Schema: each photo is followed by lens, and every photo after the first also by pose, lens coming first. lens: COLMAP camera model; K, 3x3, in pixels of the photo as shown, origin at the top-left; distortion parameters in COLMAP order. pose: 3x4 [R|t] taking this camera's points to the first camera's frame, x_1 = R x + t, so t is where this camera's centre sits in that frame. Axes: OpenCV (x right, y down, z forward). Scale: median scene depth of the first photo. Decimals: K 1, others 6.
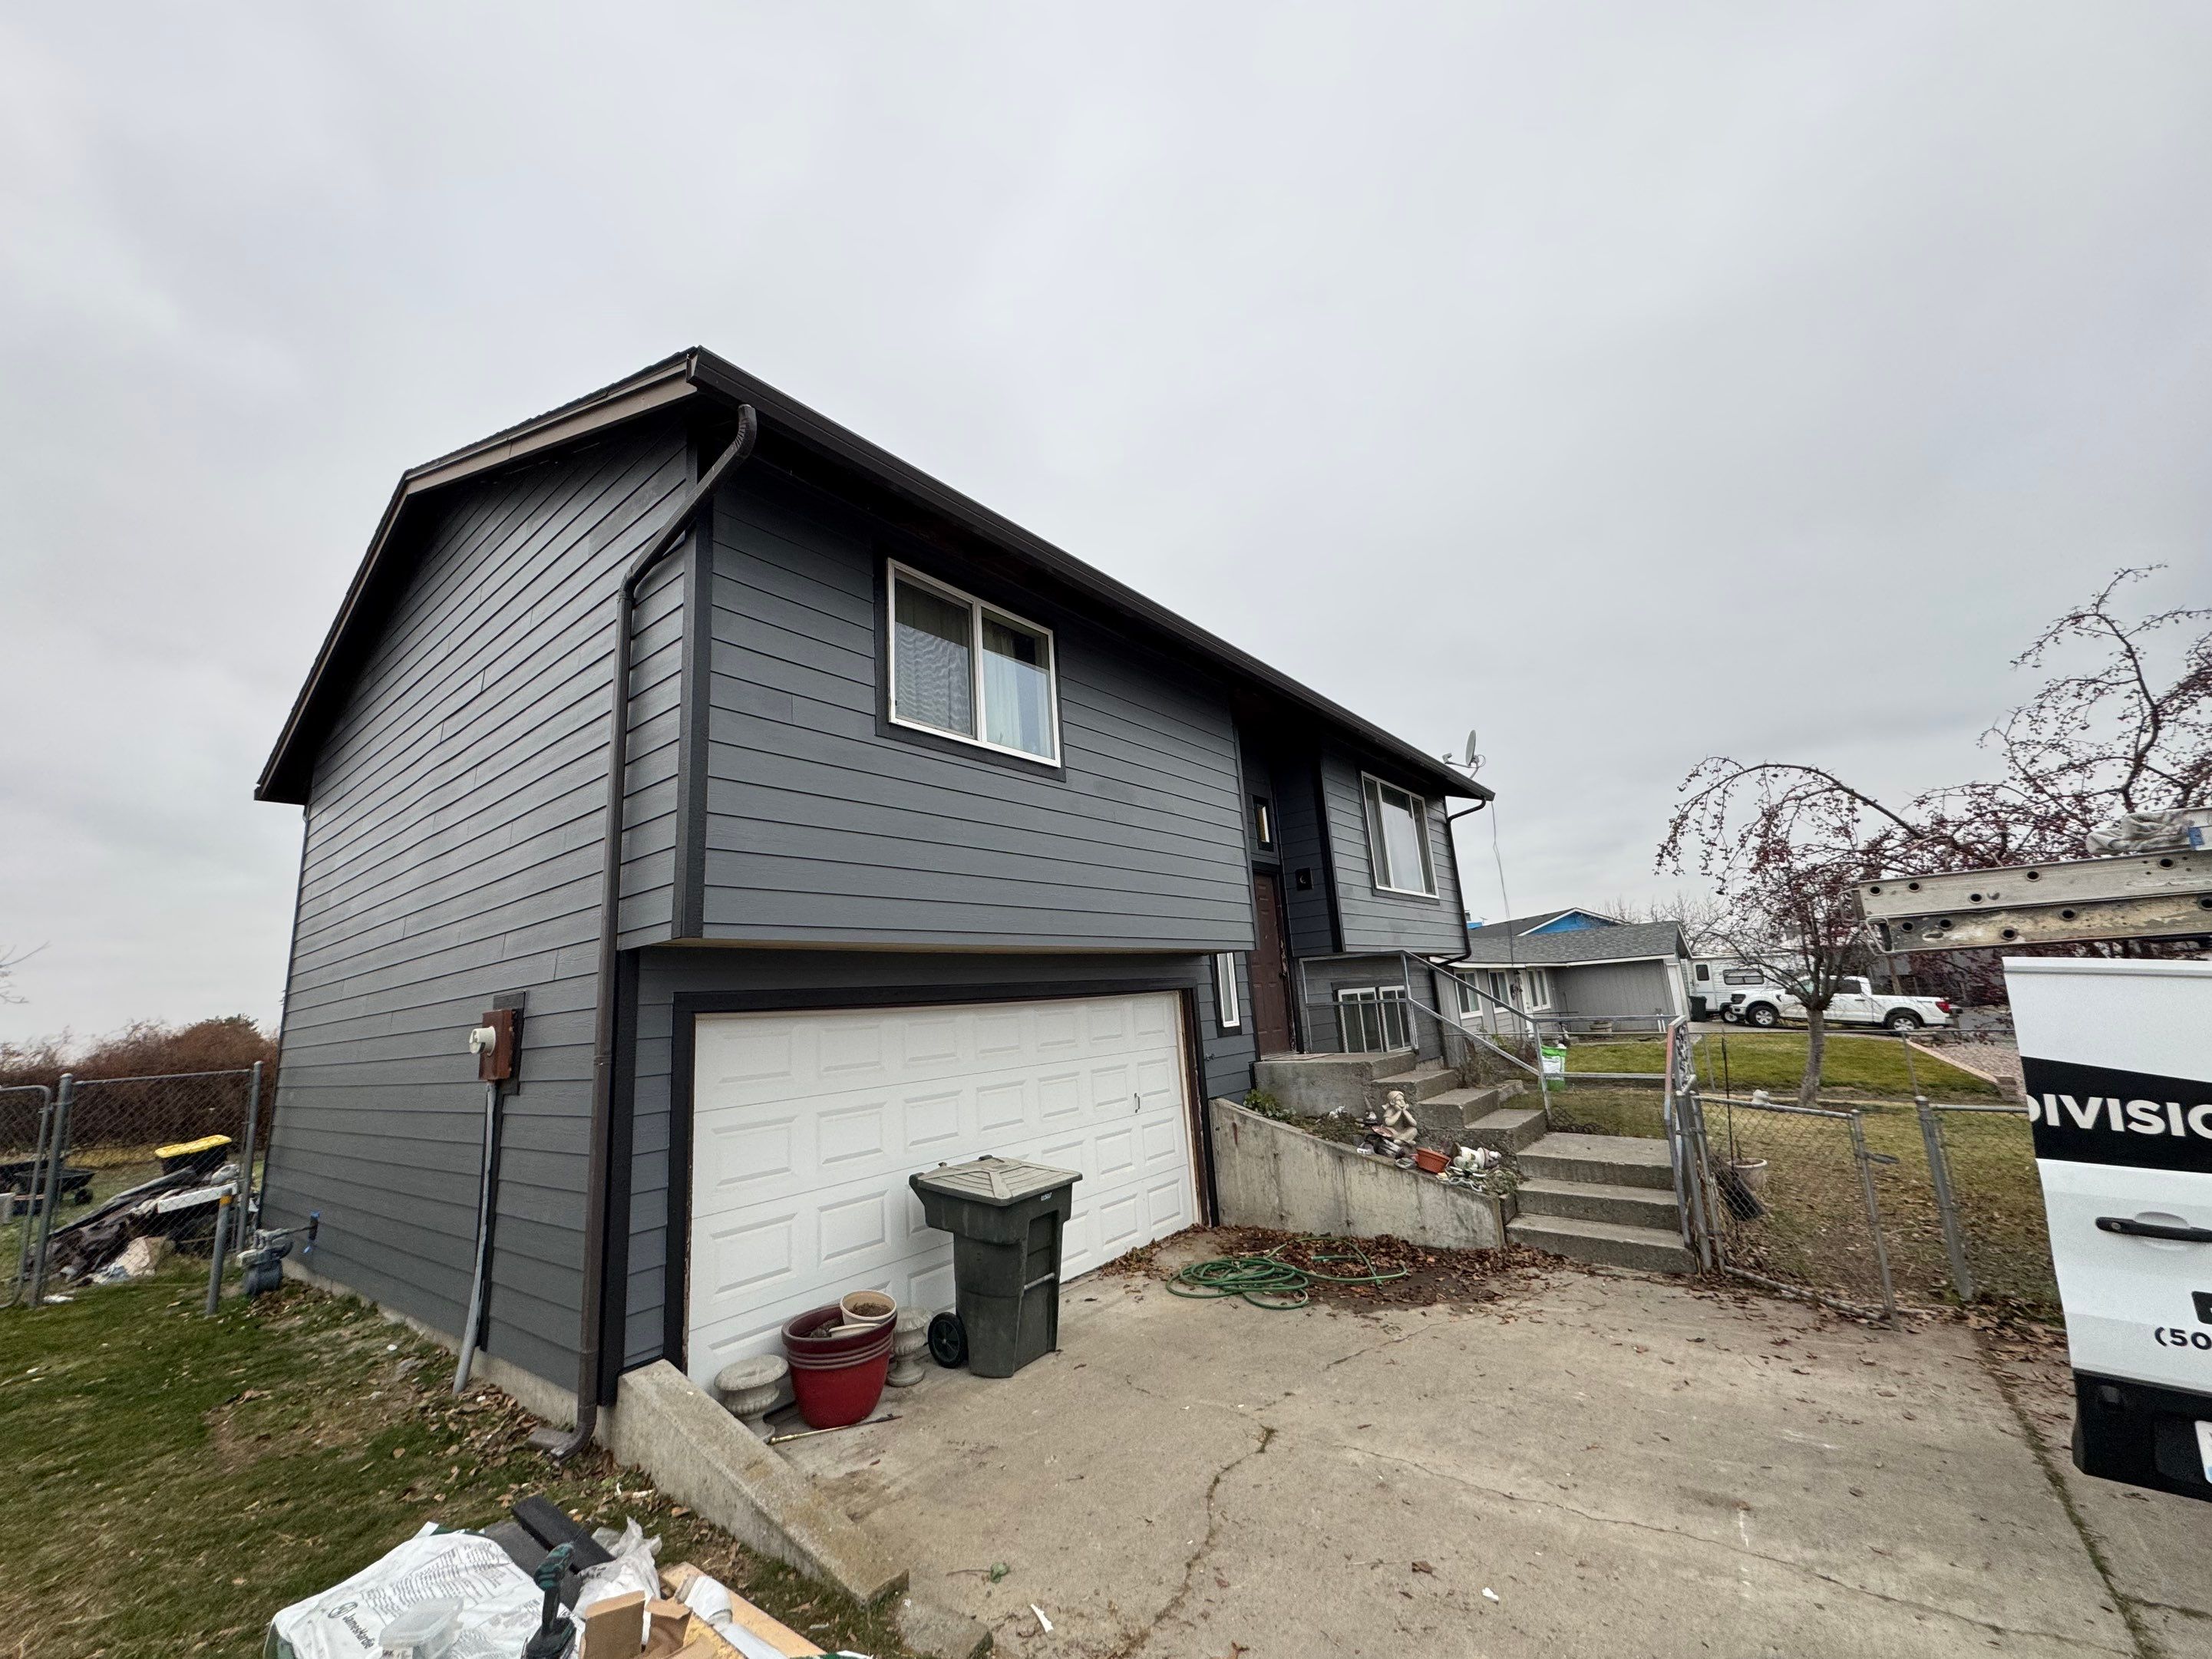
lens RADIAL K [[872.3, 0, 1116.2], [0, 872.3, 835.2], [0, 0, 1]] dist [-0.000152, -0.000056]
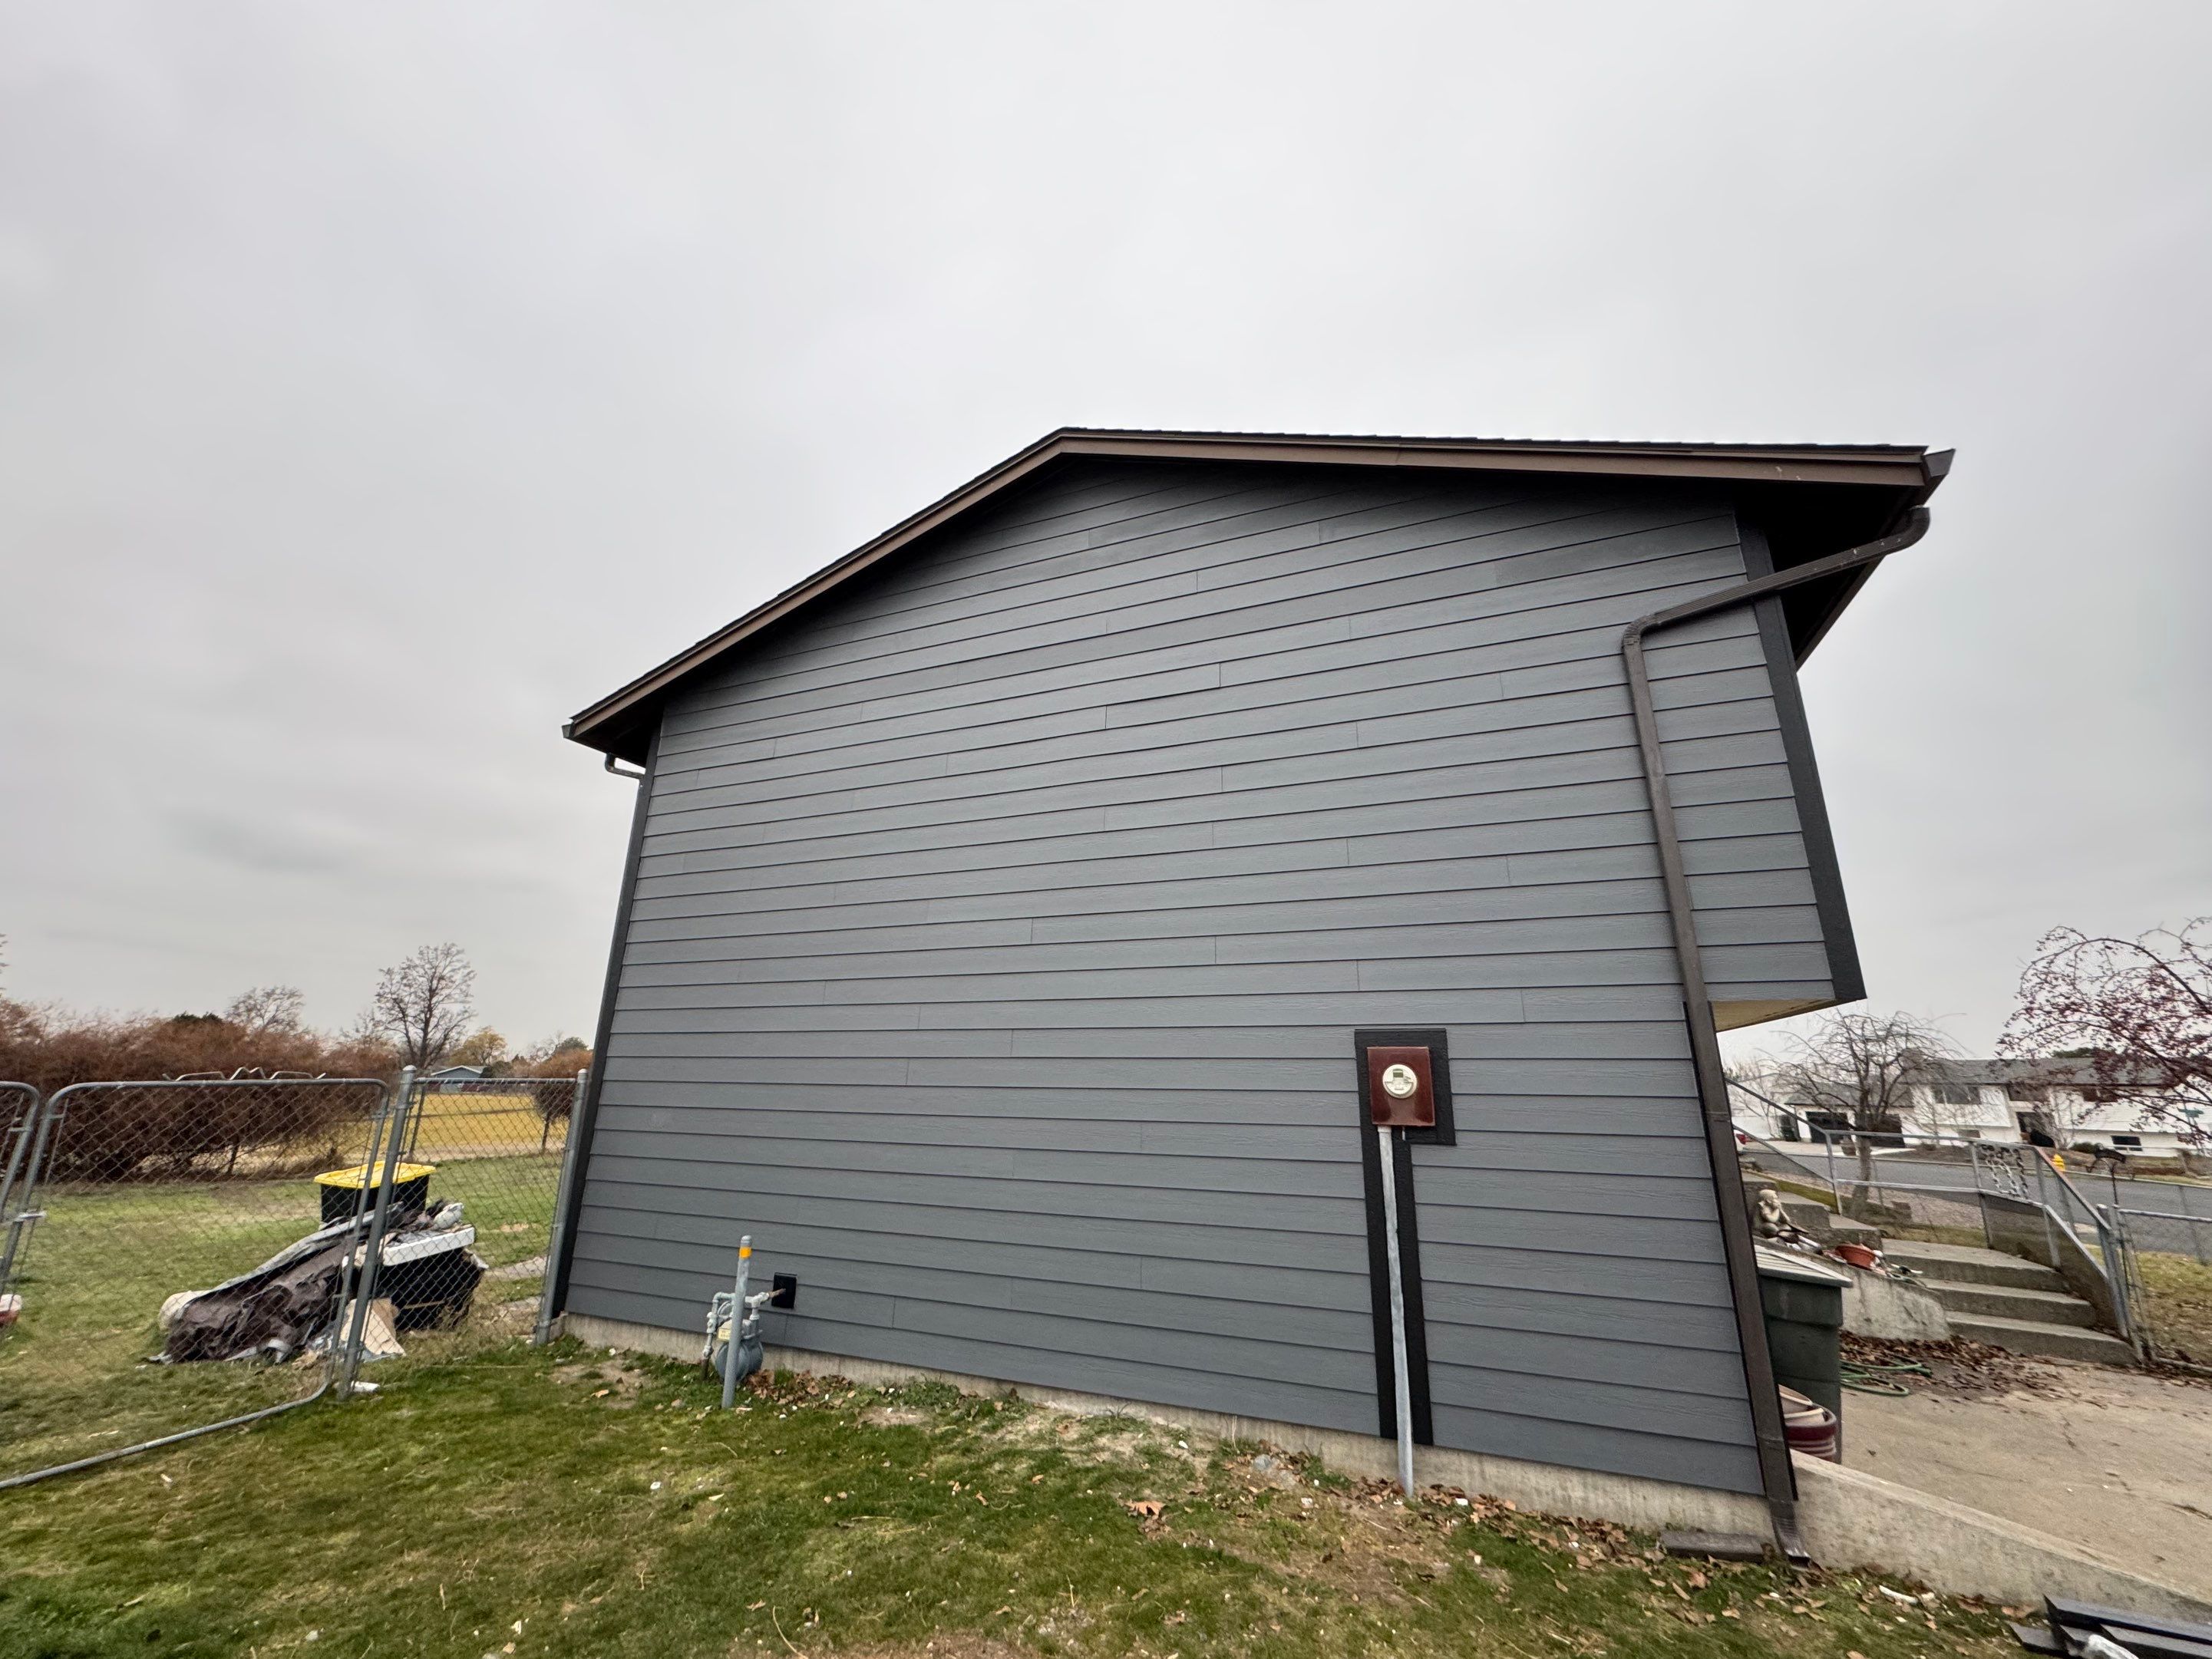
lens RADIAL K [[872.3, 0, 1116.2], [0, 872.3, 835.2], [0, 0, 1]] dist [-0.000152, -0.000056]
pose [[0.958944, 0.152785, 0.238922, -0.938746], [-0.132460, 0.986229, -0.099024, 0.084748], [-0.250761, 0.063310, 0.965977, 0.141878]]
